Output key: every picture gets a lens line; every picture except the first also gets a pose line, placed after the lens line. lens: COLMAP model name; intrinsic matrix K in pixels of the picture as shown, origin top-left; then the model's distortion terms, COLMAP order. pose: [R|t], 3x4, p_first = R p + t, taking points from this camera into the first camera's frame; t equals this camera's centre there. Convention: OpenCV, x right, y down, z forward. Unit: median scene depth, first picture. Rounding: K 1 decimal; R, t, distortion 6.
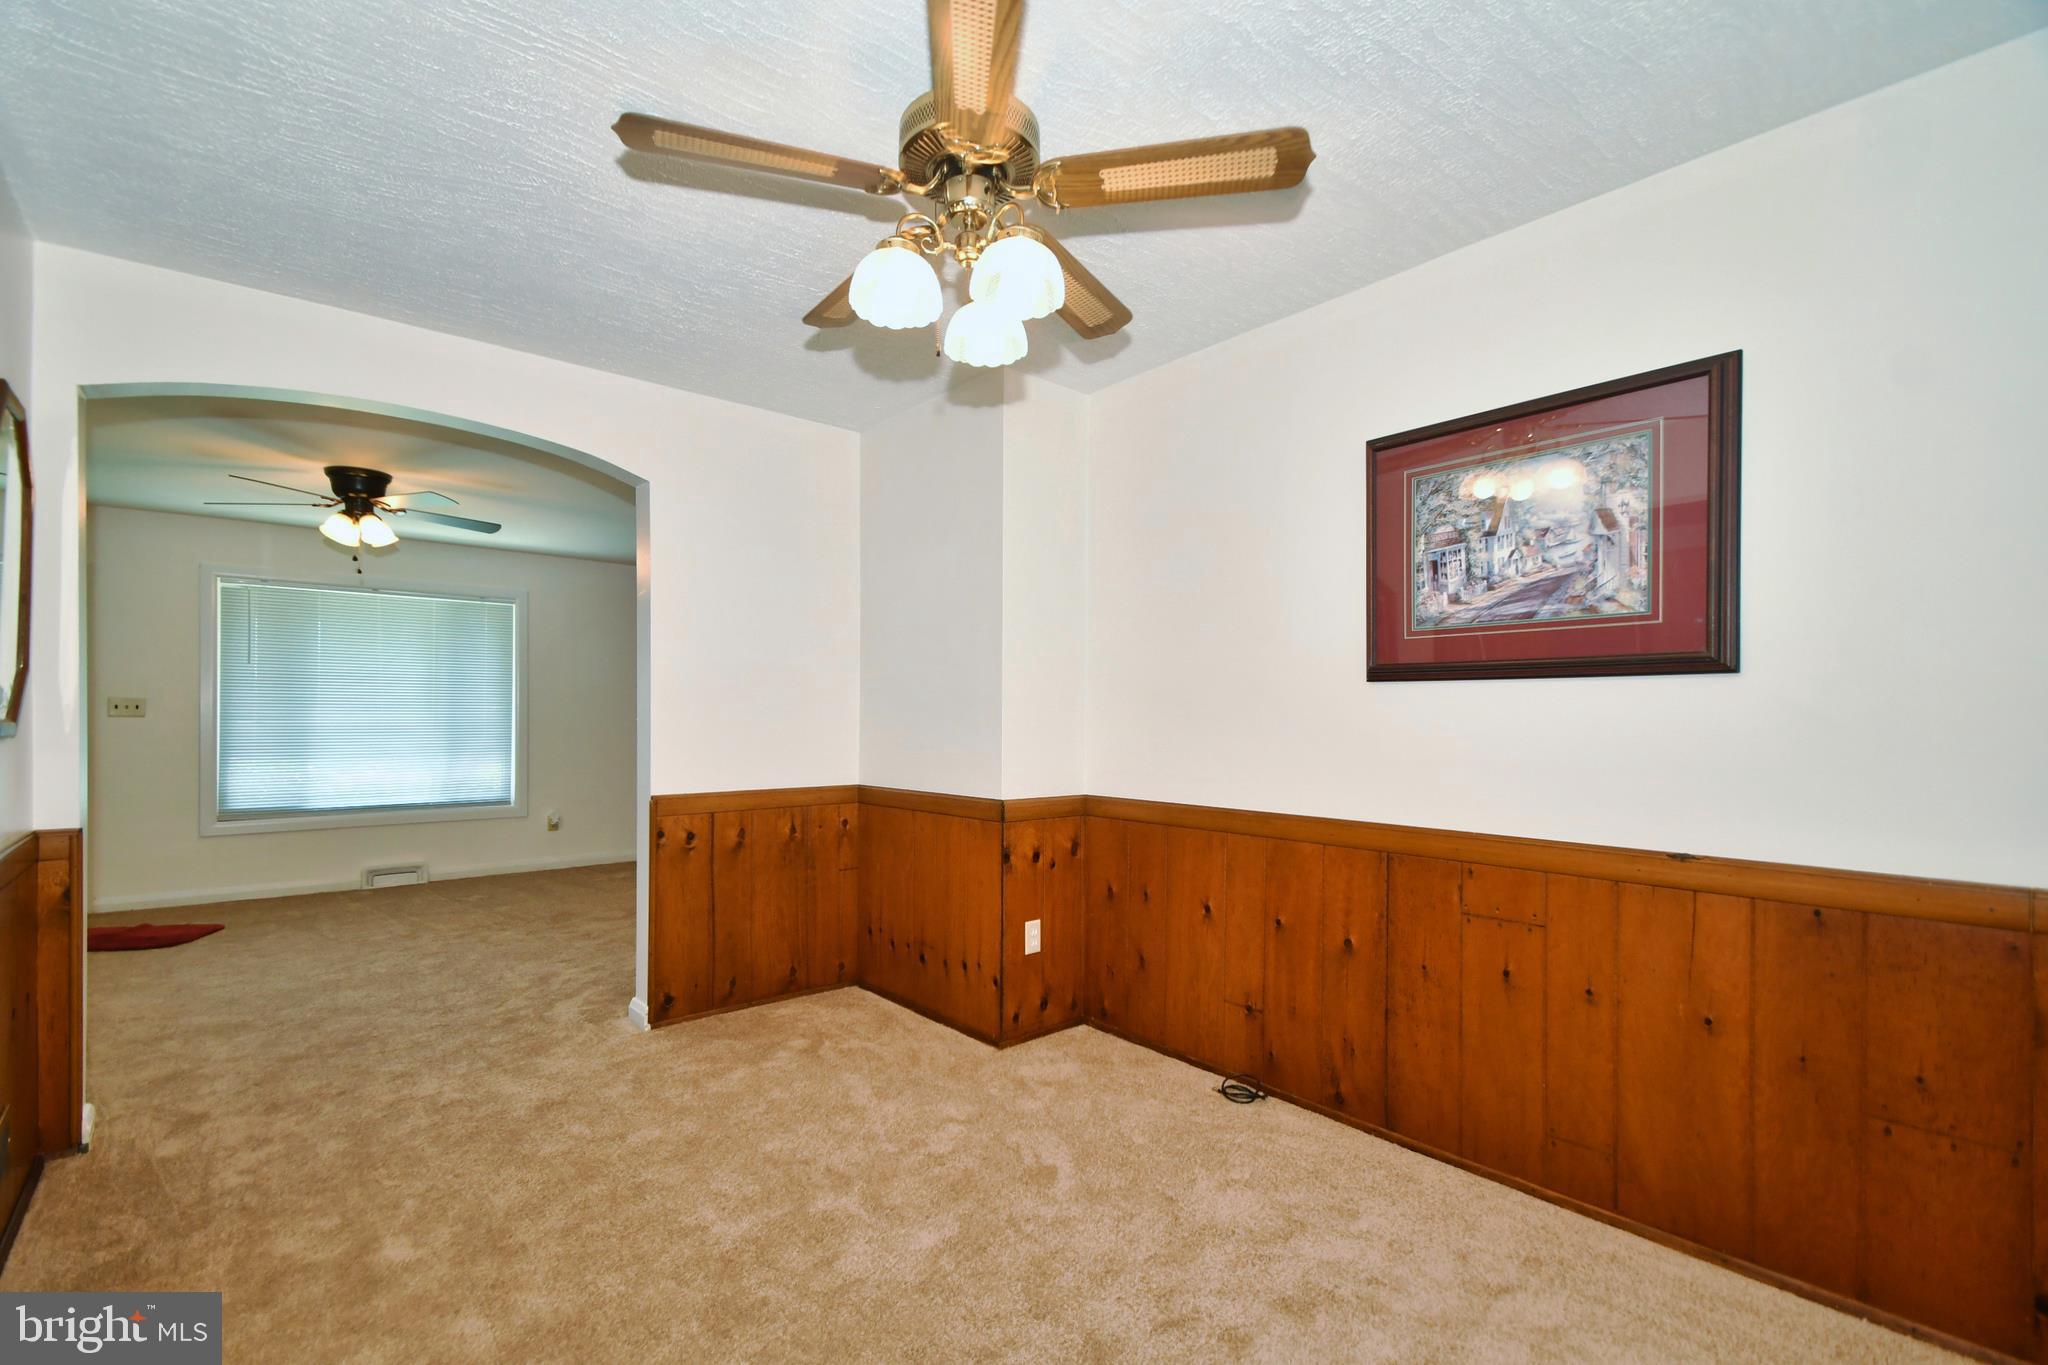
lens RADIAL K [[879.3, 0, 1022.4], [0, 879.3, 709.8], [0, 0, 1]] dist [0.001735, 0.000214]
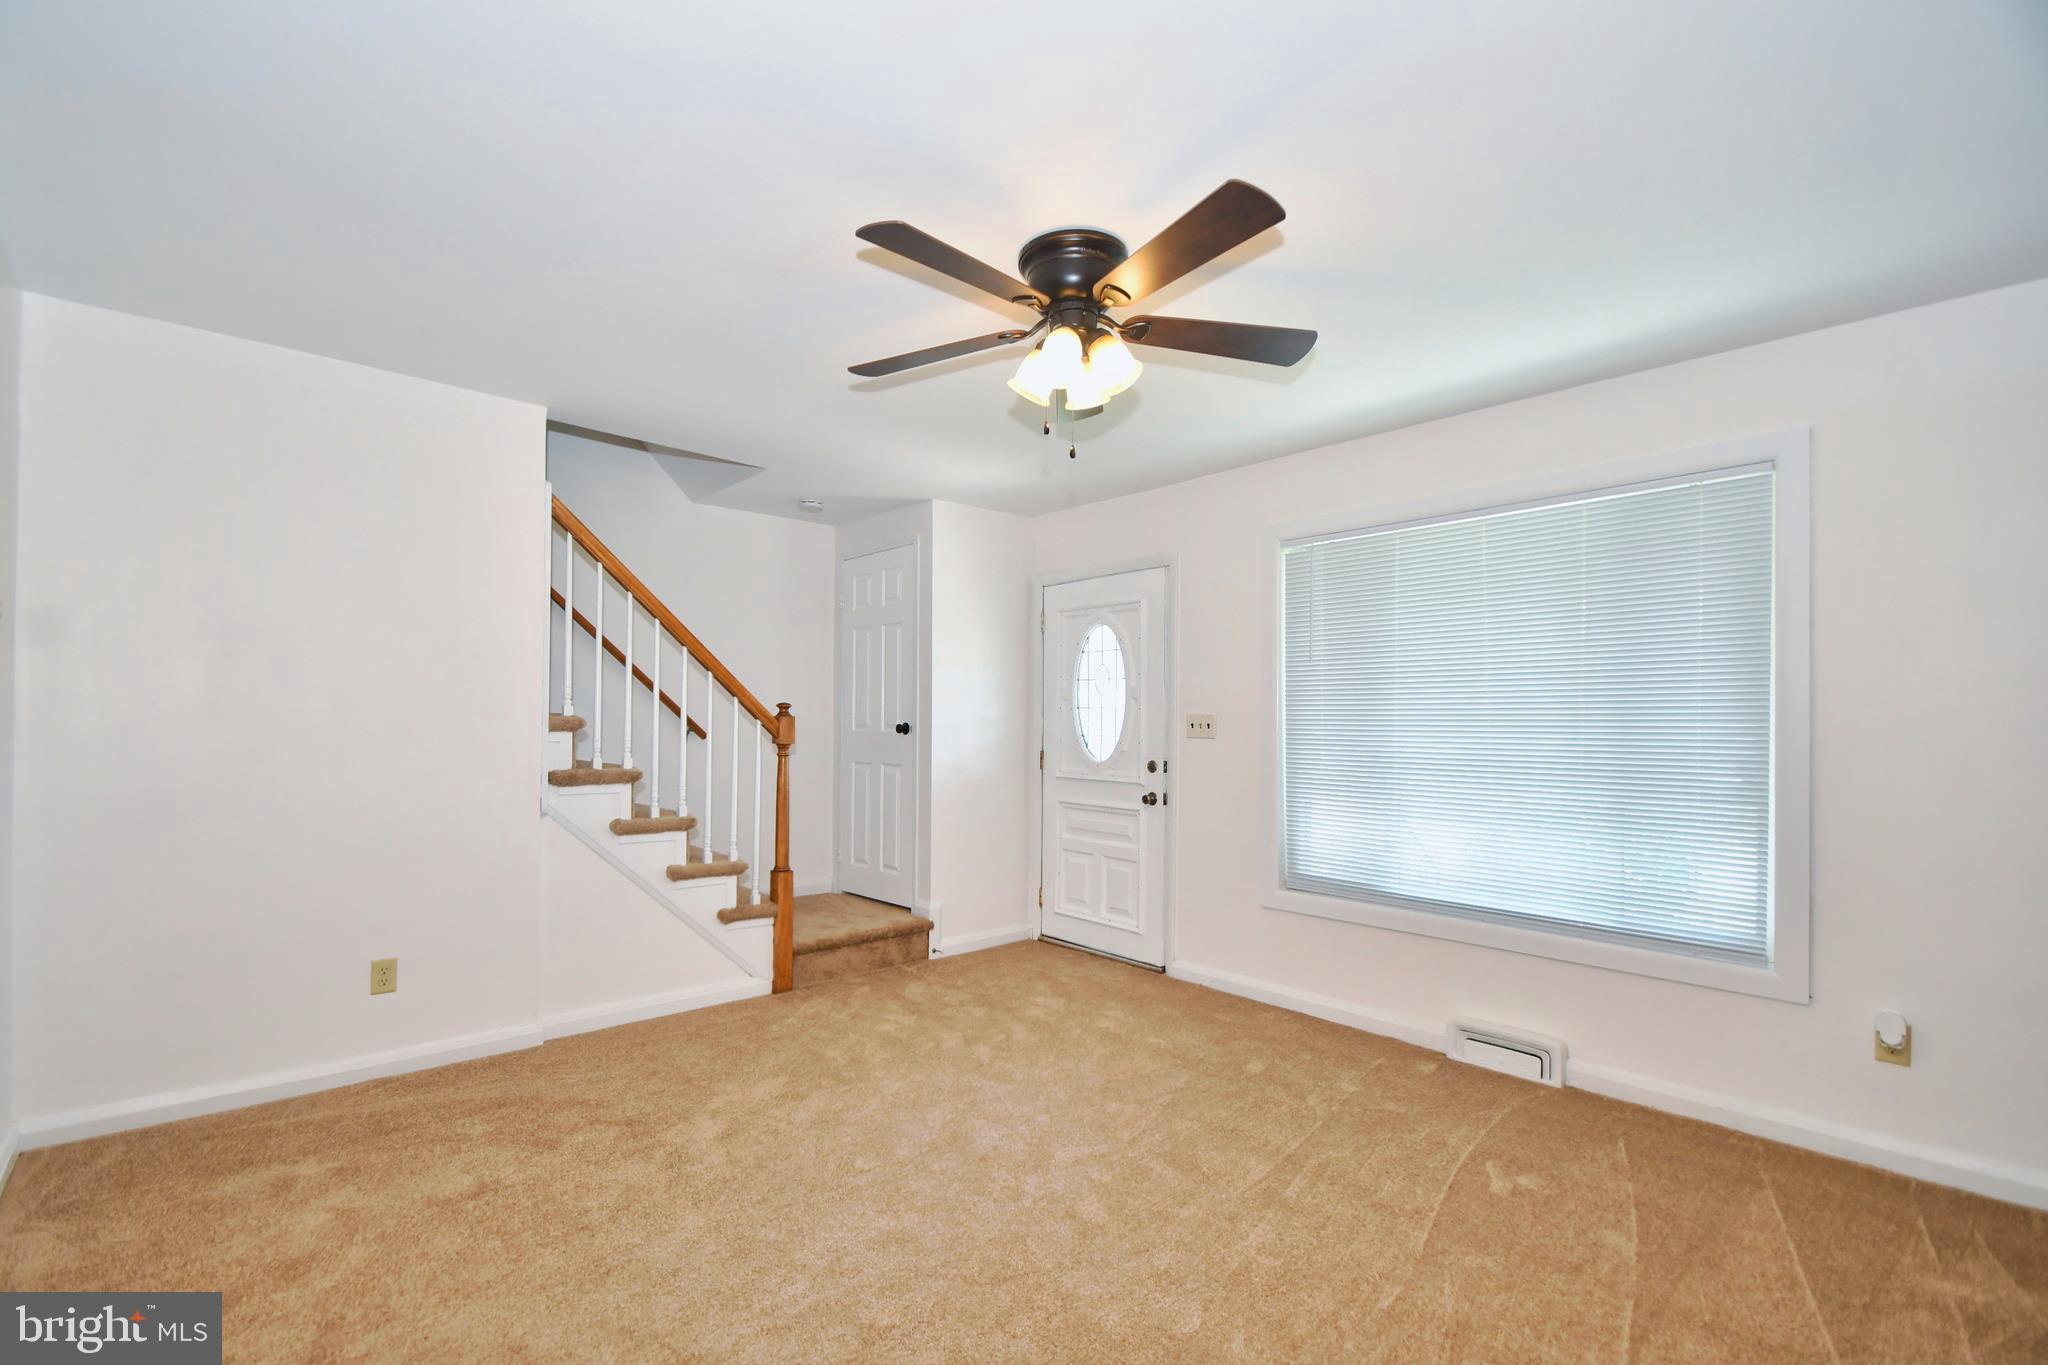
lens RADIAL K [[903.1, 0, 1028.0], [0, 903.1, 715.7], [0, 0, 1]] dist [0.000741, -0.000152]
pose [[0.014281, -0.010573, -0.999842, -0.315570], [-0.000341, 0.999944, -0.010579, -0.006816], [0.999898, 0.000492, 0.014277, 1.245989]]
